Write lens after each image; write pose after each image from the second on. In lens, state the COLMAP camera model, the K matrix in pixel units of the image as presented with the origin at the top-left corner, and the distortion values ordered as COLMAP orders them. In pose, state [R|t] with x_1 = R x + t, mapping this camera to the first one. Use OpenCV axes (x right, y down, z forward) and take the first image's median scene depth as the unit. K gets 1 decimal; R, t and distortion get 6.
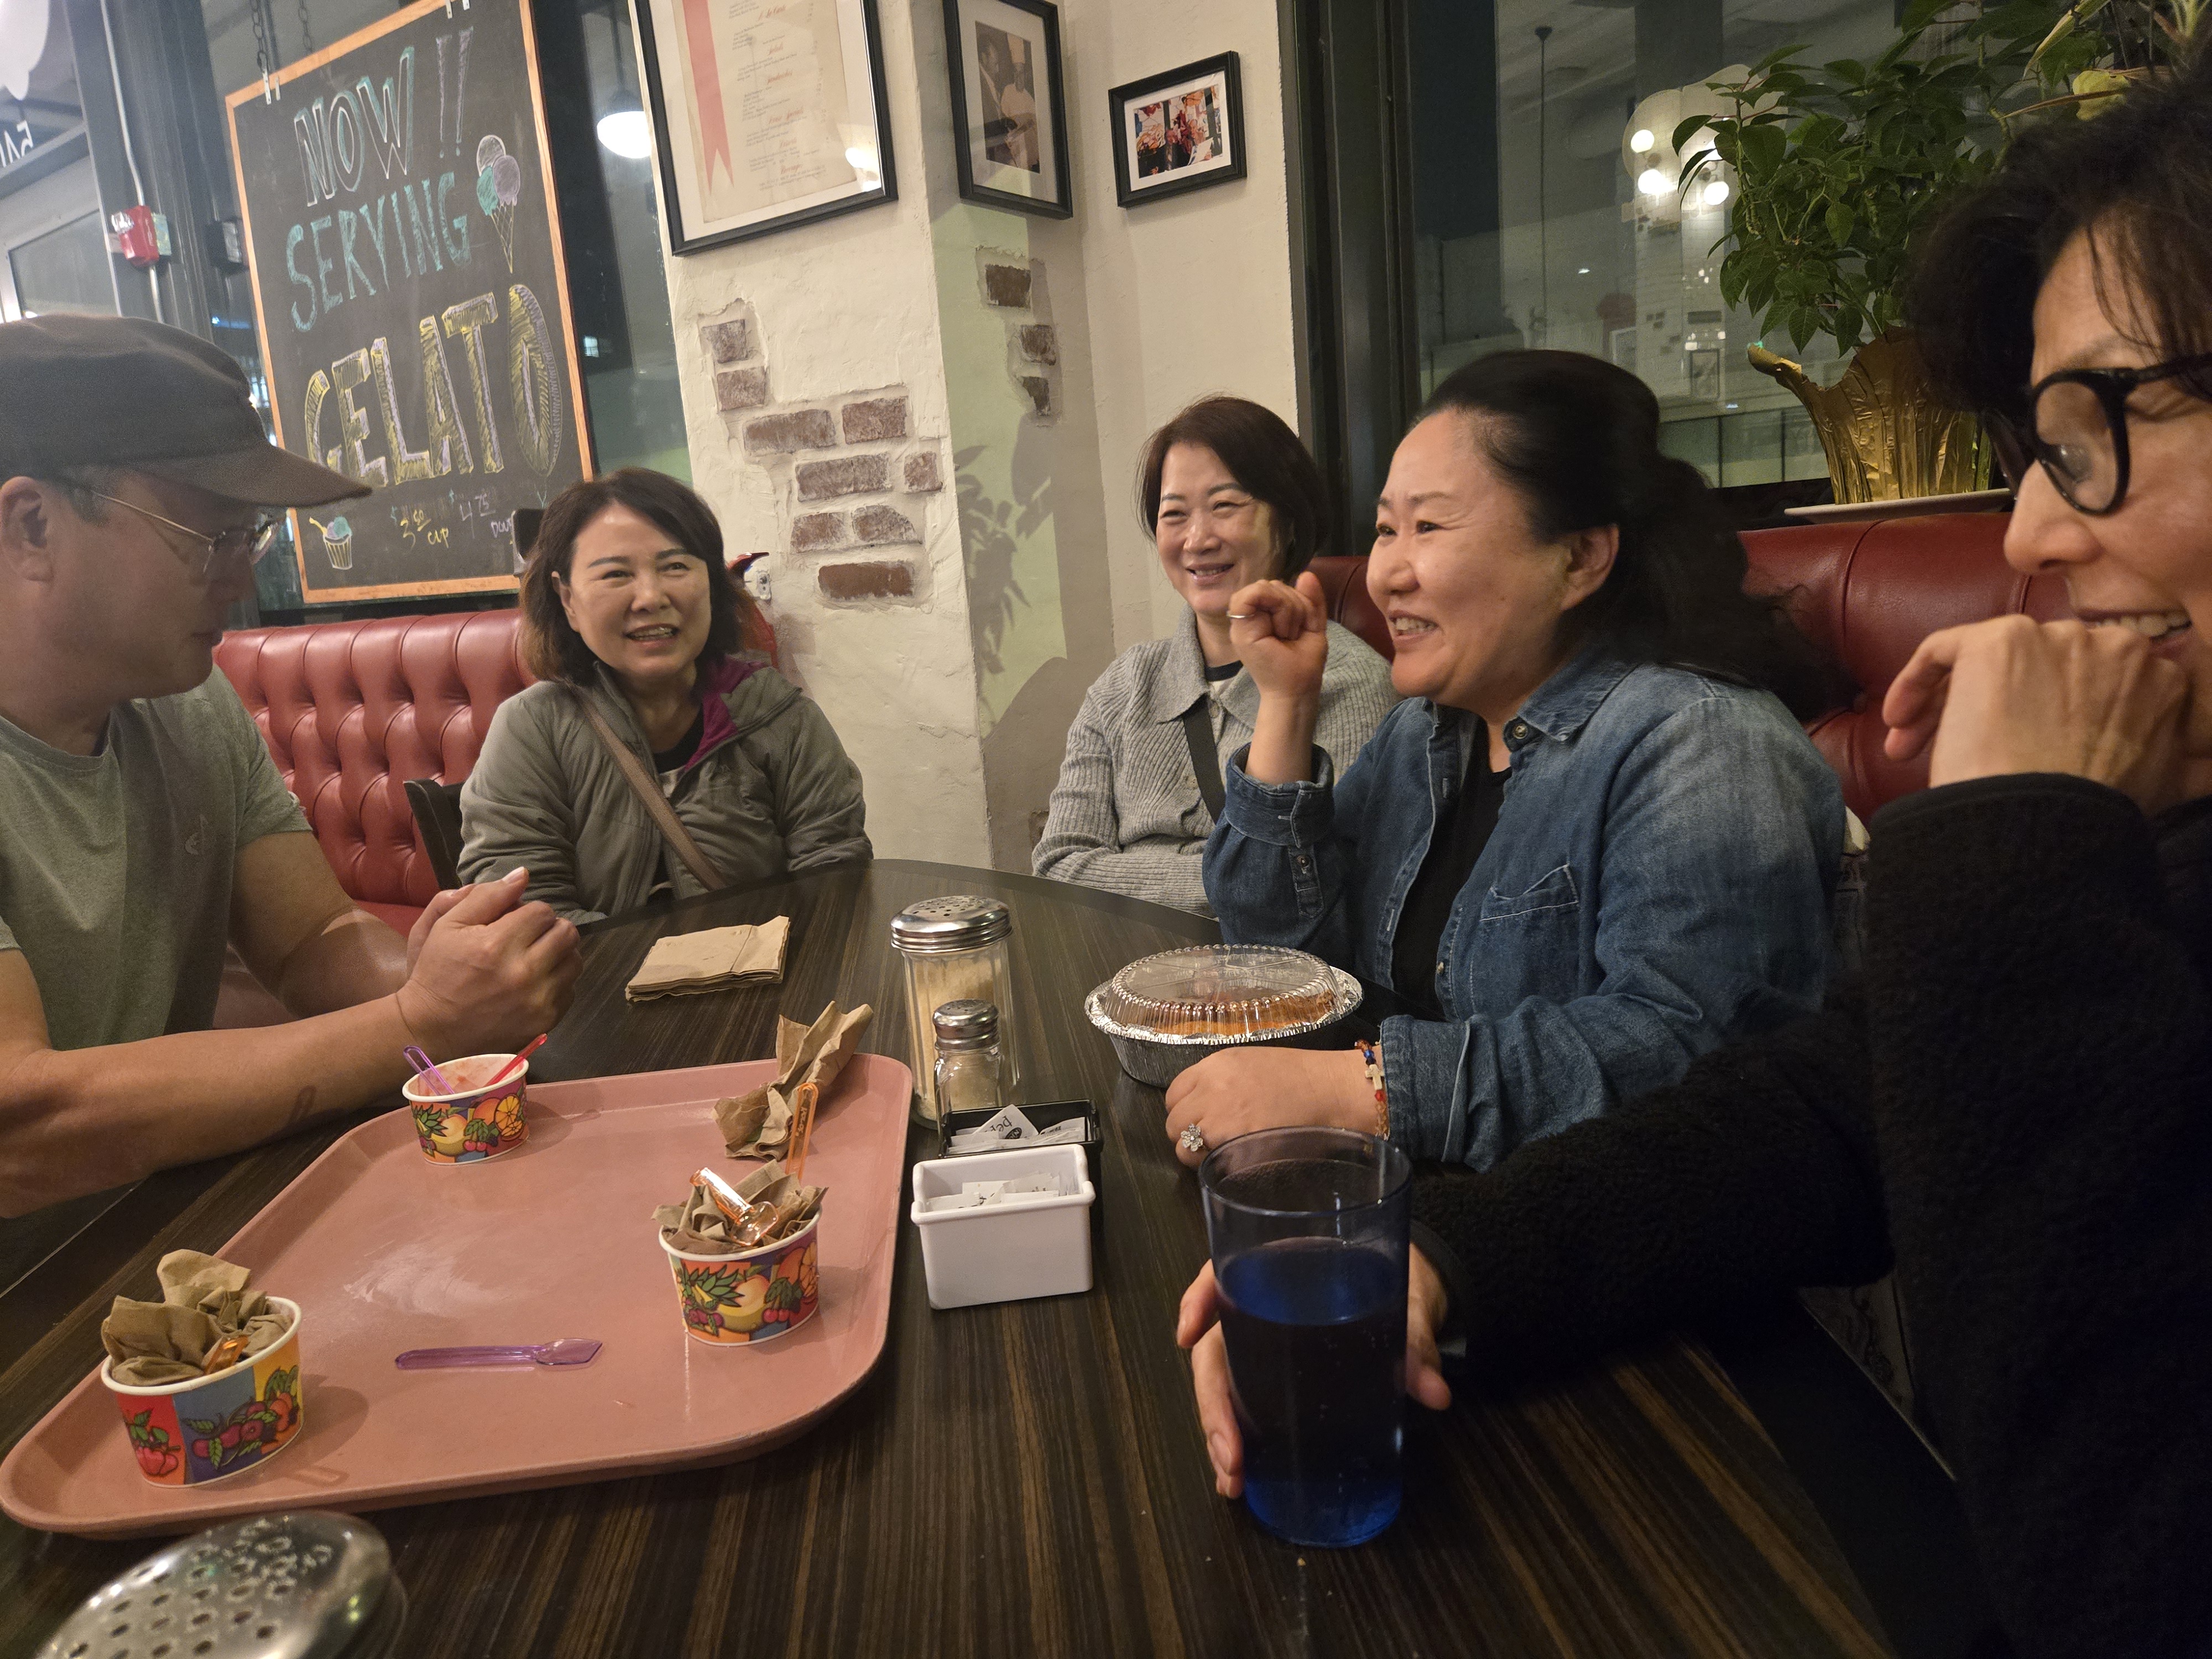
lens RADIAL K [[1564.1, 0, 1111.9], [0, 1564.1, 841.6], [0, 0, 1]] dist [0.040544, -0.006380]
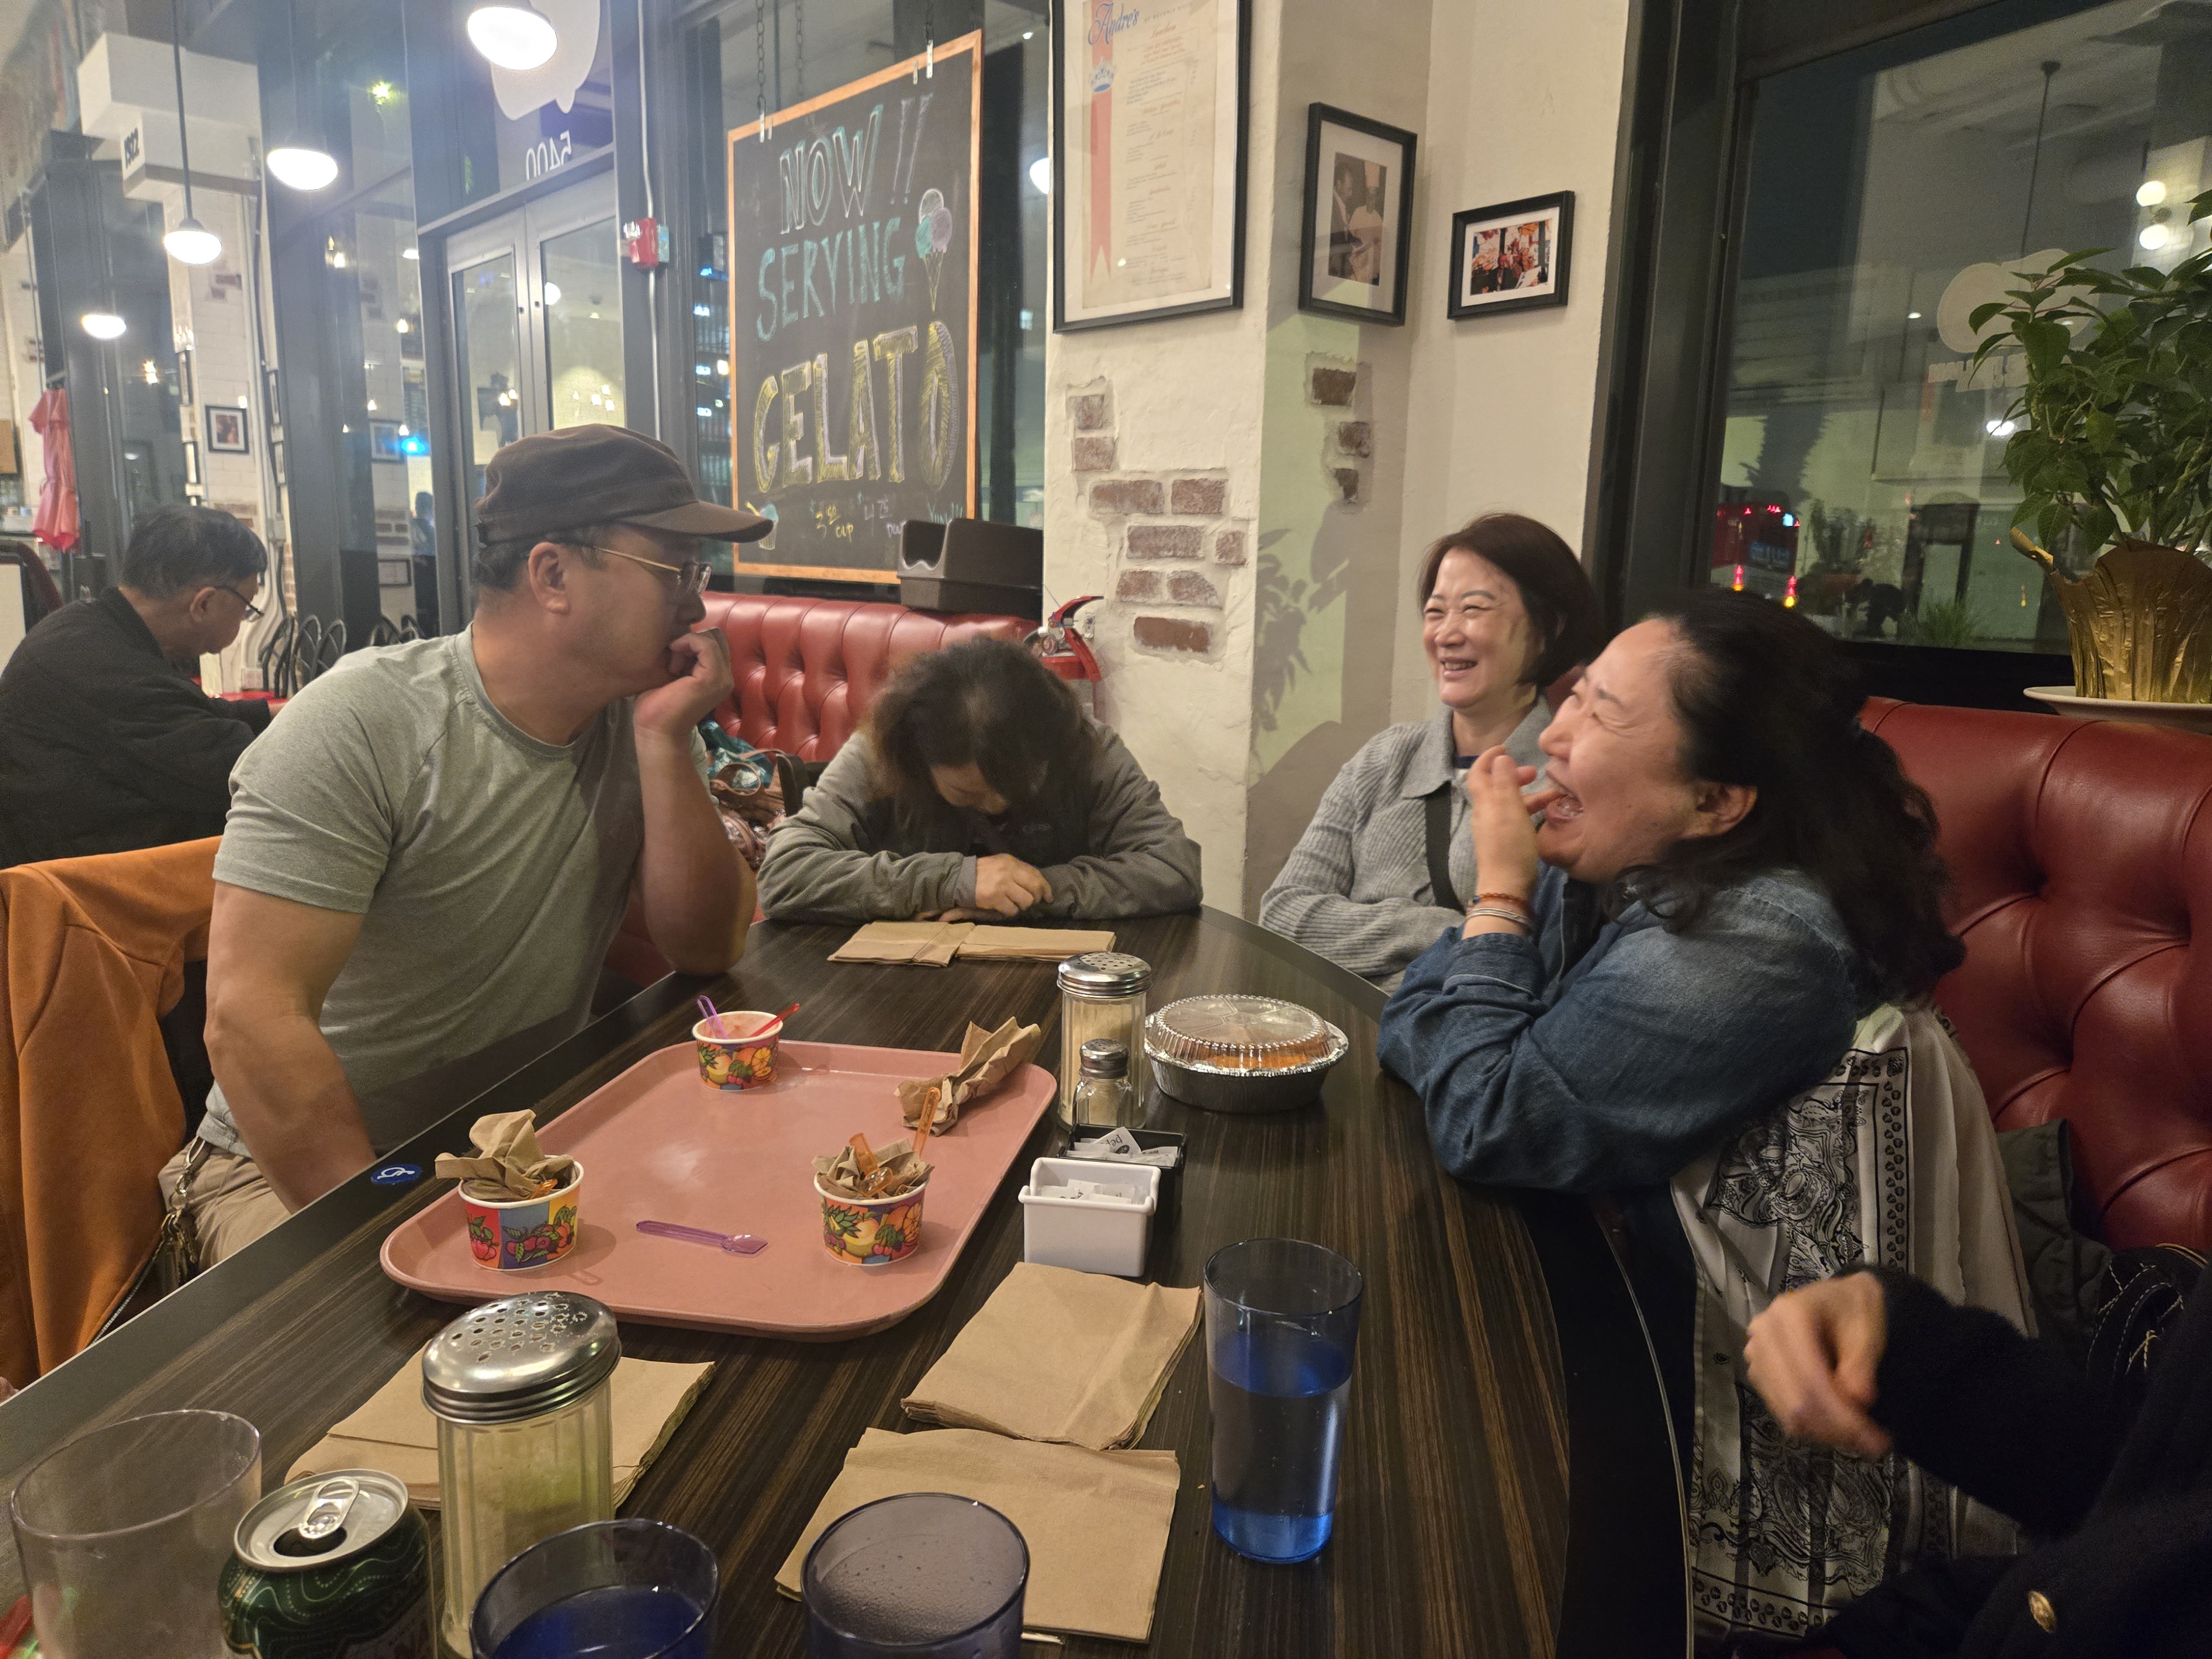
lens RADIAL K [[1543.4, 0, 1110.1], [0, 1543.4, 860.6], [0, 0, 1]] dist [0.090589, -0.085170]
pose [[0.964768, 0.148224, -0.217376, 0.069719], [-0.143393, 0.988939, 0.037923, -0.040563], [0.220593, -0.005417, 0.975351, -0.108997]]
